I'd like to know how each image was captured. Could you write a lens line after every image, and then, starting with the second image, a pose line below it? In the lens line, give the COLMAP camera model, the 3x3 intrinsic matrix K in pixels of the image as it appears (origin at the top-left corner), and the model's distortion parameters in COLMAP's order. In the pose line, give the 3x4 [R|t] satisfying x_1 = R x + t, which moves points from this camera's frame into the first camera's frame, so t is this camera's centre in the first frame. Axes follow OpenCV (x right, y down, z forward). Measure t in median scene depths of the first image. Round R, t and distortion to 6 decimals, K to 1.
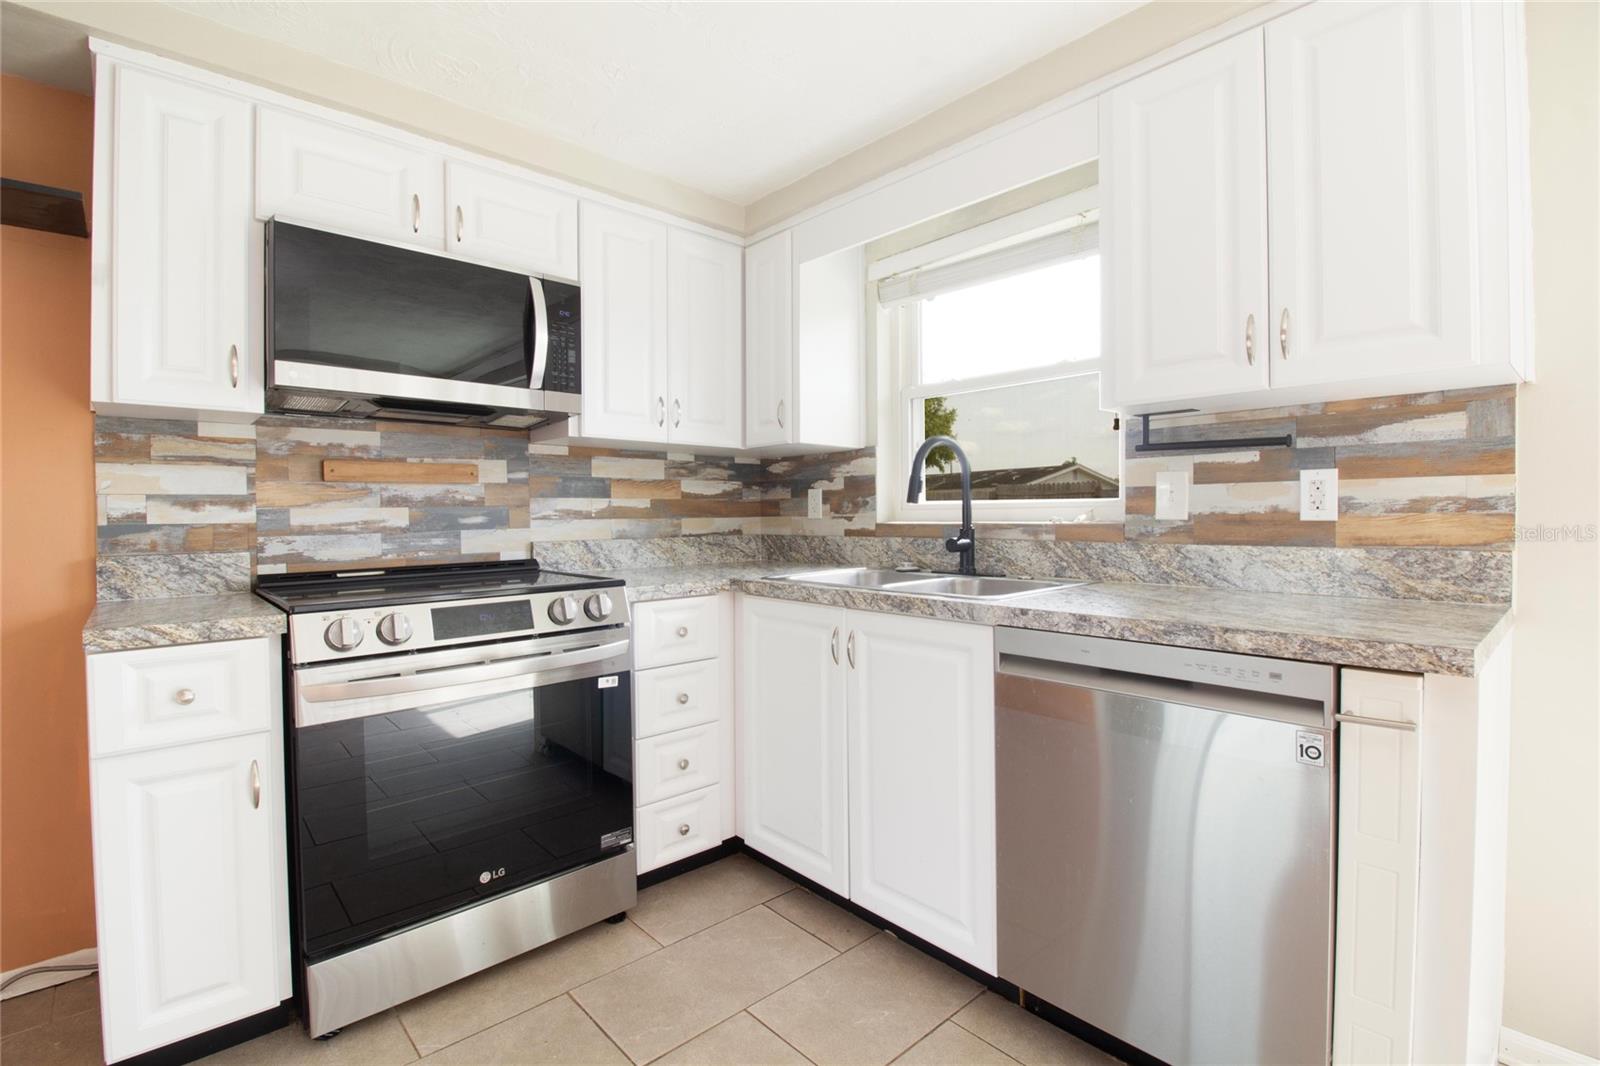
lens RADIAL K [[737.8, 0, 805.3], [0, 737.8, 521.6], [0, 0, 1]] dist [0.002303, -0.016635]
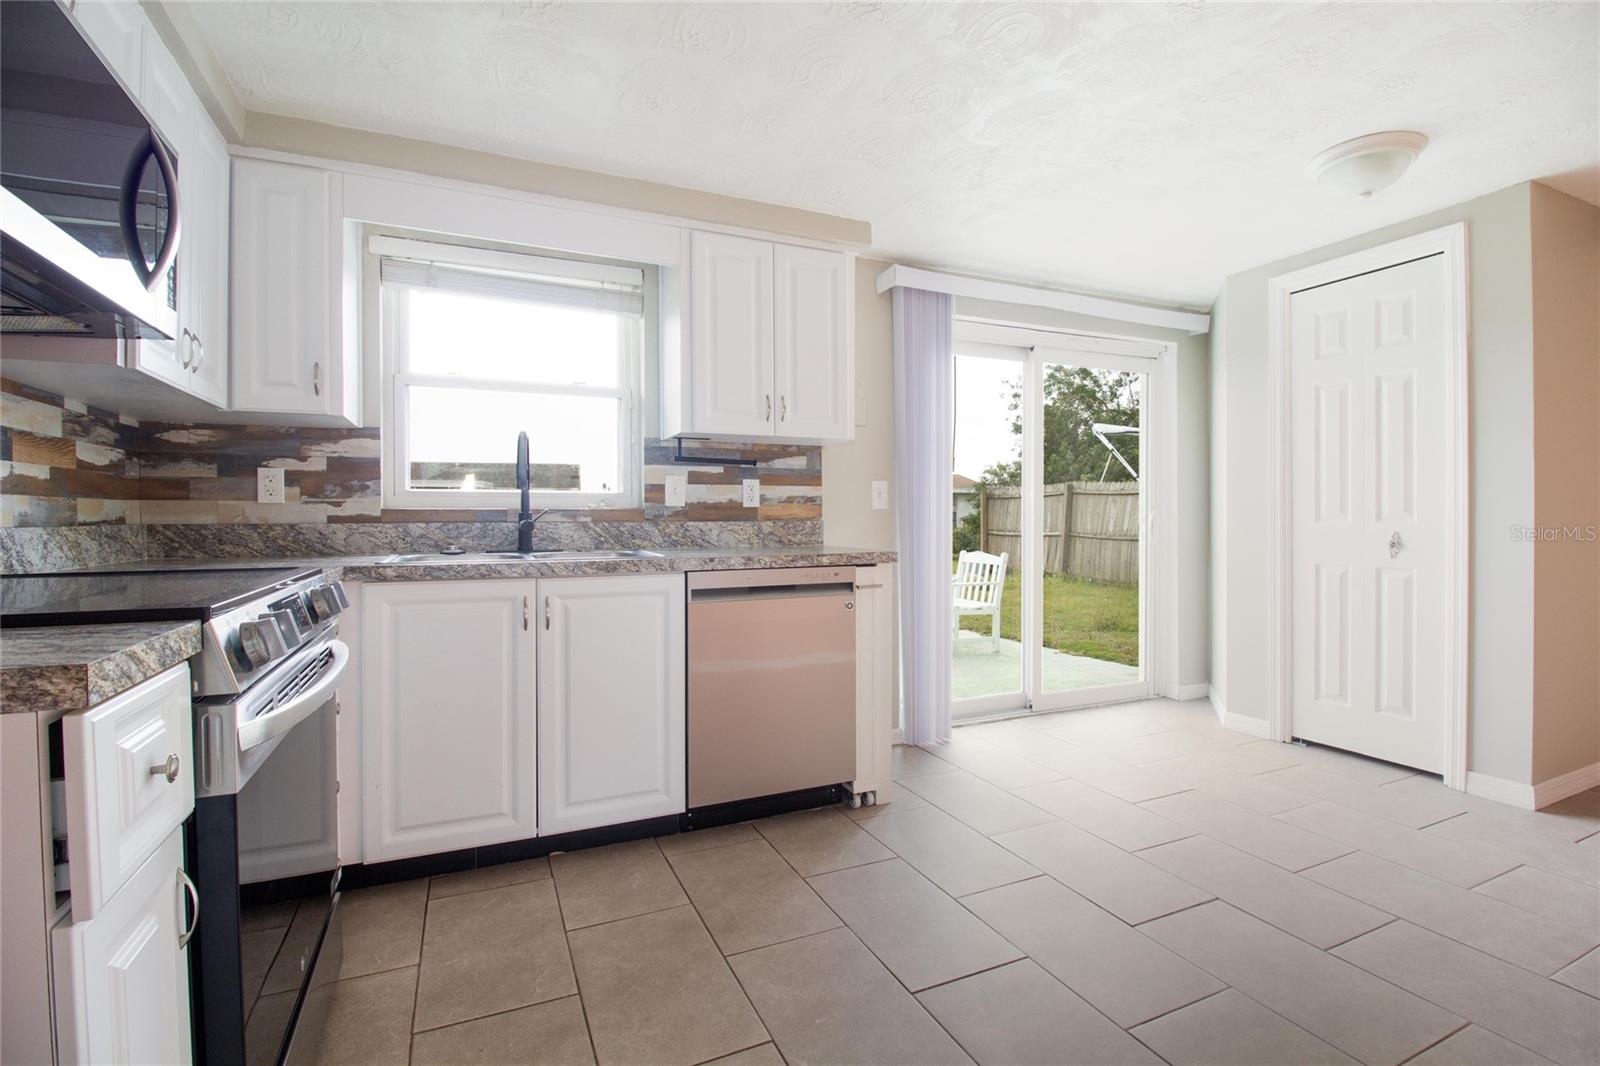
lens RADIAL K [[737.8, 0, 805.3], [0, 737.8, 521.6], [0, 0, 1]] dist [0.002303, -0.016635]
pose [[0.311313, 0.001776, 0.950306, -0.855846], [0.009479, 0.999943, -0.004974, 0.038450], [-0.950260, 0.010556, 0.311279, 0.245172]]
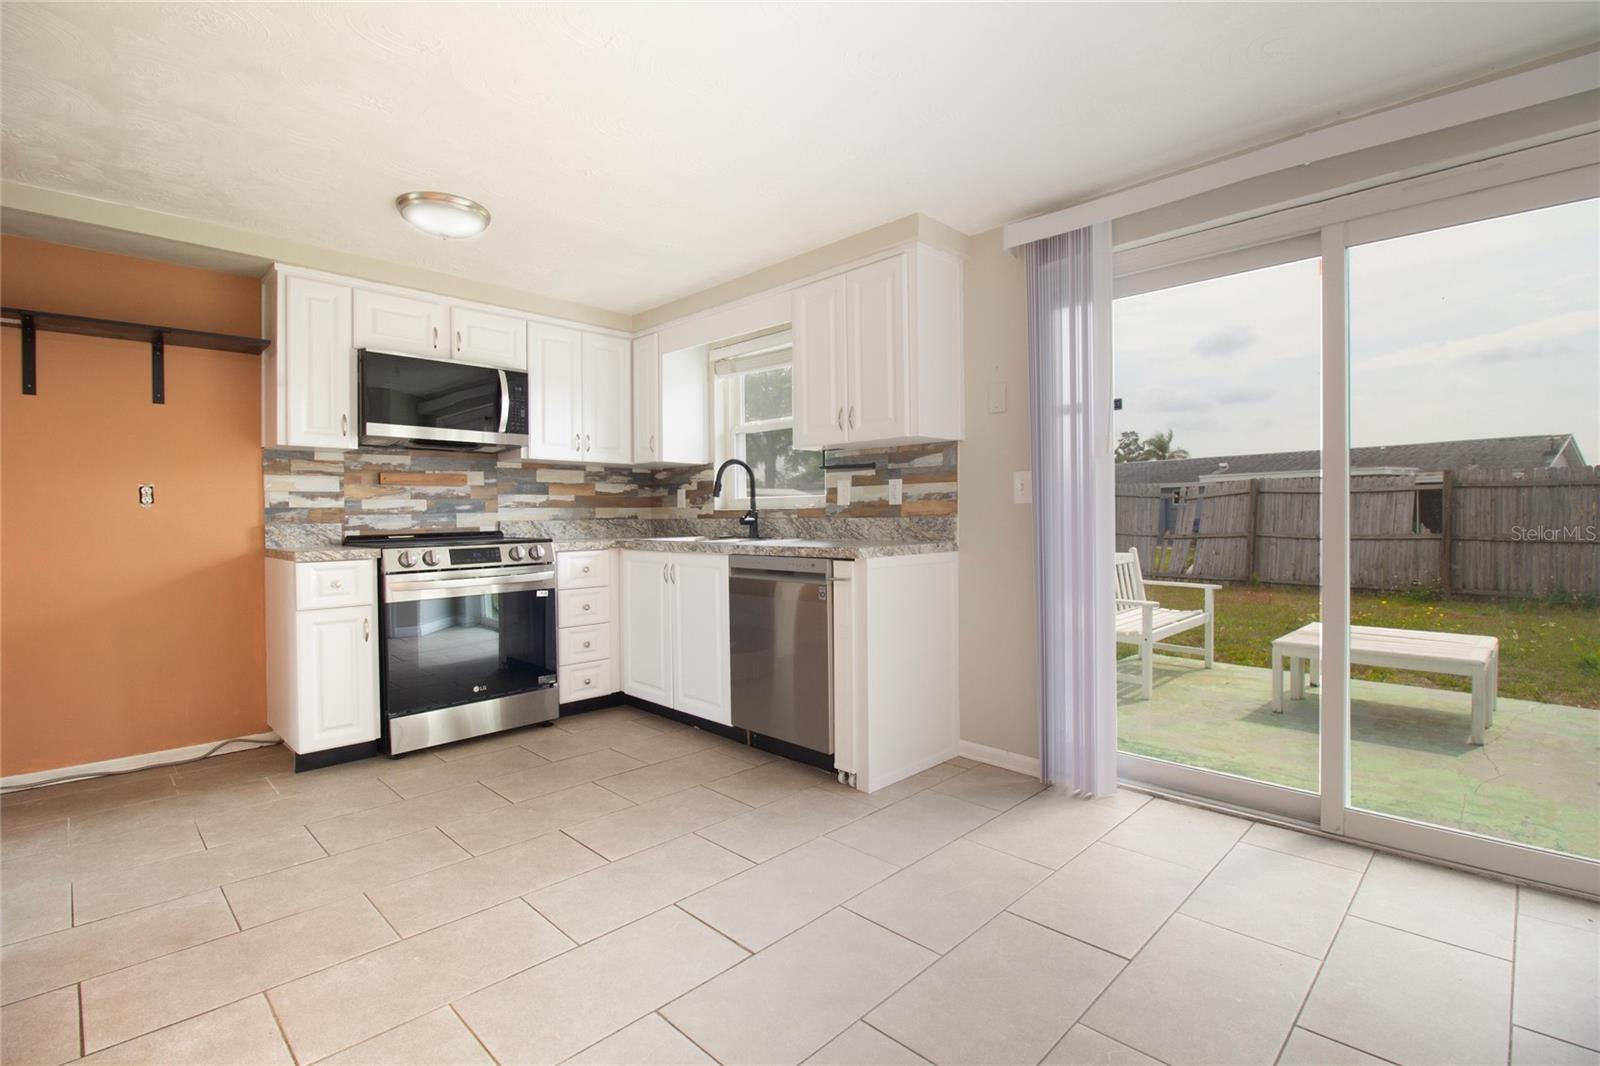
lens RADIAL K [[737.8, 0, 805.3], [0, 737.8, 521.6], [0, 0, 1]] dist [0.002303, -0.016635]
pose [[0.998856, -0.001355, 0.047808, 0.294115], [0.001466, 0.999996, -0.002277, 0.041947], [-0.047805, 0.002344, 0.998854, -0.853148]]
